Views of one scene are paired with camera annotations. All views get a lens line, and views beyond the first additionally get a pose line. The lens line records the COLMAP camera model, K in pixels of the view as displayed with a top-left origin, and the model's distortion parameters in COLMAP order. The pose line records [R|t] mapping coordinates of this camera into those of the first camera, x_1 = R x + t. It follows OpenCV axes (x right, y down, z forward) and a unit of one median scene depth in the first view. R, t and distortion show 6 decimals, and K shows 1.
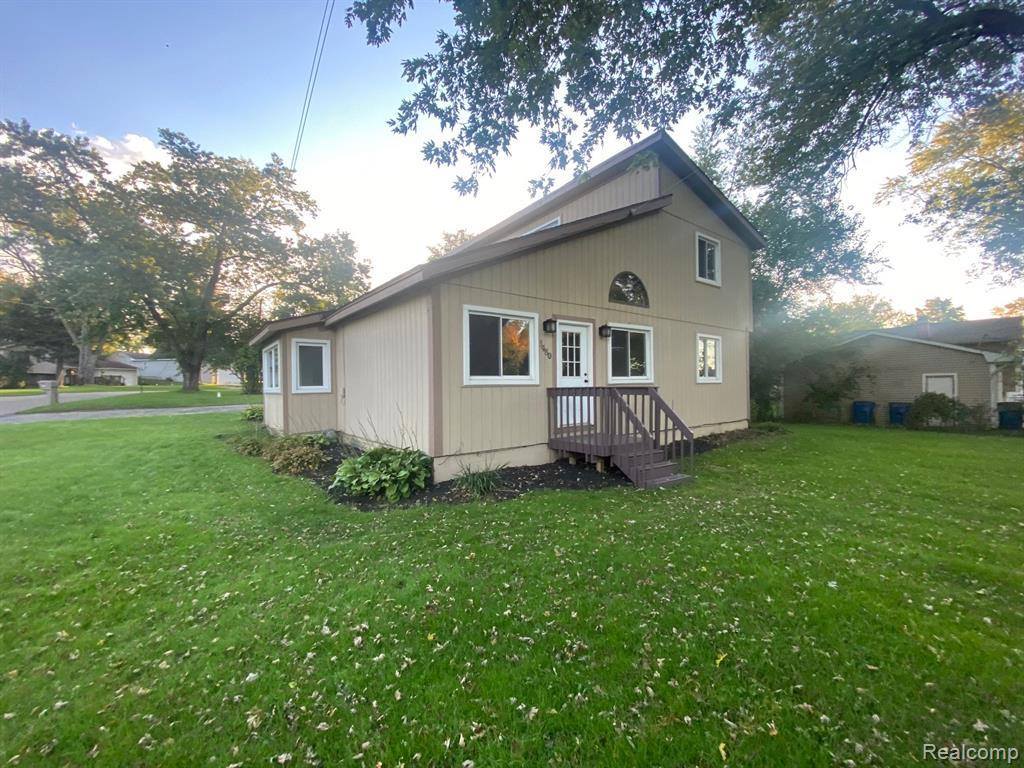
lens RADIAL K [[404.3, 0, 512.0], [0, 404.3, 384.0], [0, 0, 1]] dist [0.031373, -0.027334]
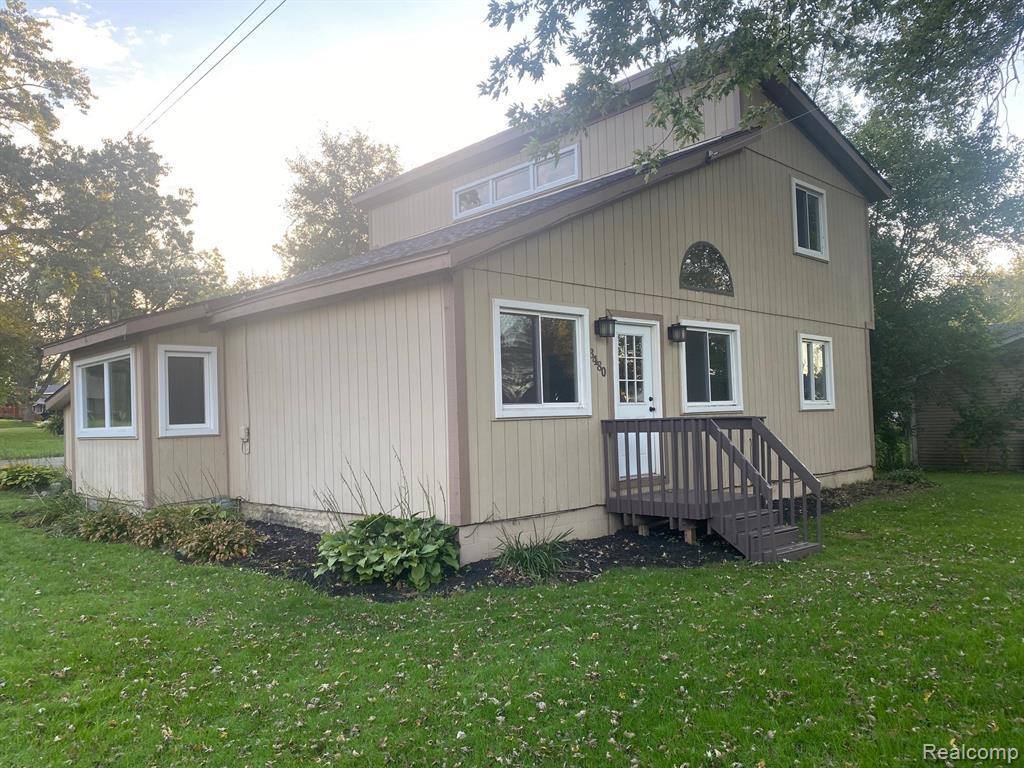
lens RADIAL K [[760.9, 0, 507.9], [0, 760.9, 387.0], [0, 0, 1]] dist [0.006178, 0.017065]
pose [[0.993943, -0.010404, 0.109405, -0.198973], [0.014446, 0.999240, -0.036215, -0.002463], [-0.108945, 0.037576, 0.993337, -0.215012]]
